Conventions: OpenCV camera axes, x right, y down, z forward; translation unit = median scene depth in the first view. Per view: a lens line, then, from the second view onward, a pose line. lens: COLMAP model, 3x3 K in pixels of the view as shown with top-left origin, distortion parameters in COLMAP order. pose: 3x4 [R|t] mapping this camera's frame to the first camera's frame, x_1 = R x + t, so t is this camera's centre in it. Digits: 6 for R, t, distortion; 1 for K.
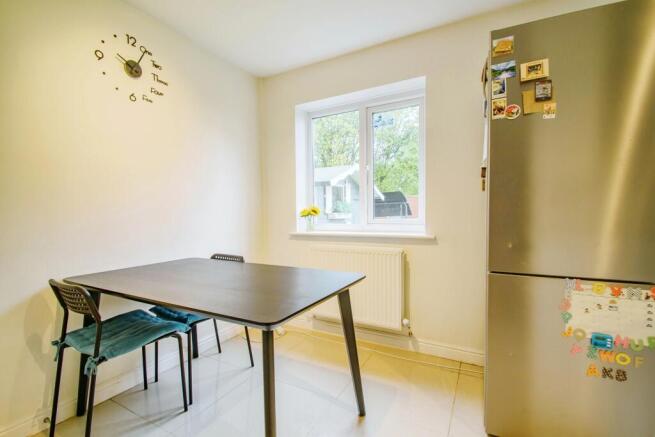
lens RADIAL K [[291.0, 0, 330.8], [0, 291.0, 229.2], [0, 0, 1]] dist [0.002518, -0.008665]
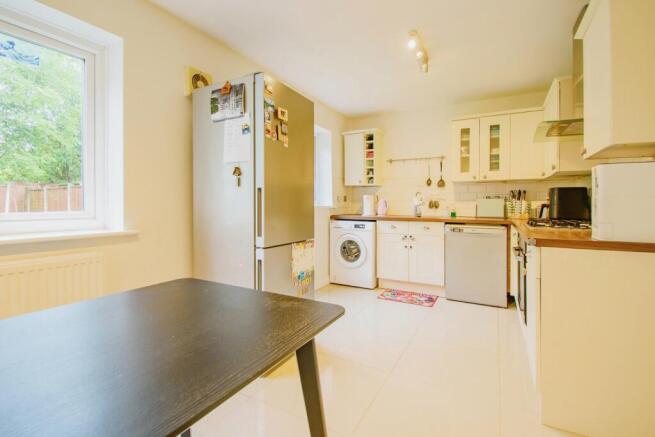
lens RADIAL K [[291.0, 0, 327.9], [0, 291.0, 204.5], [0, 0, 1]] dist [0.002518, -0.008665]
pose [[0.015583, 0.010423, 0.999824, -0.820430], [0.049354, 0.998719, -0.011181, -0.026794], [-0.998660, 0.049520, 0.015048, 0.707779]]
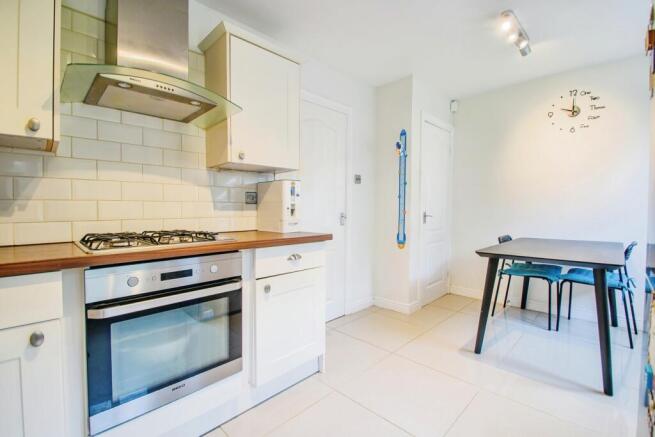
lens RADIAL K [[291.0, 0, 348.6], [0, 291.0, 212.4], [0, 0, 1]] dist [0.002518, -0.008665]
pose [[-0.248991, 0.024928, -0.968185, 1.649429], [-0.042907, 0.998403, 0.036741, -0.032779], [0.967555, 0.050690, -0.247524, 0.372868]]
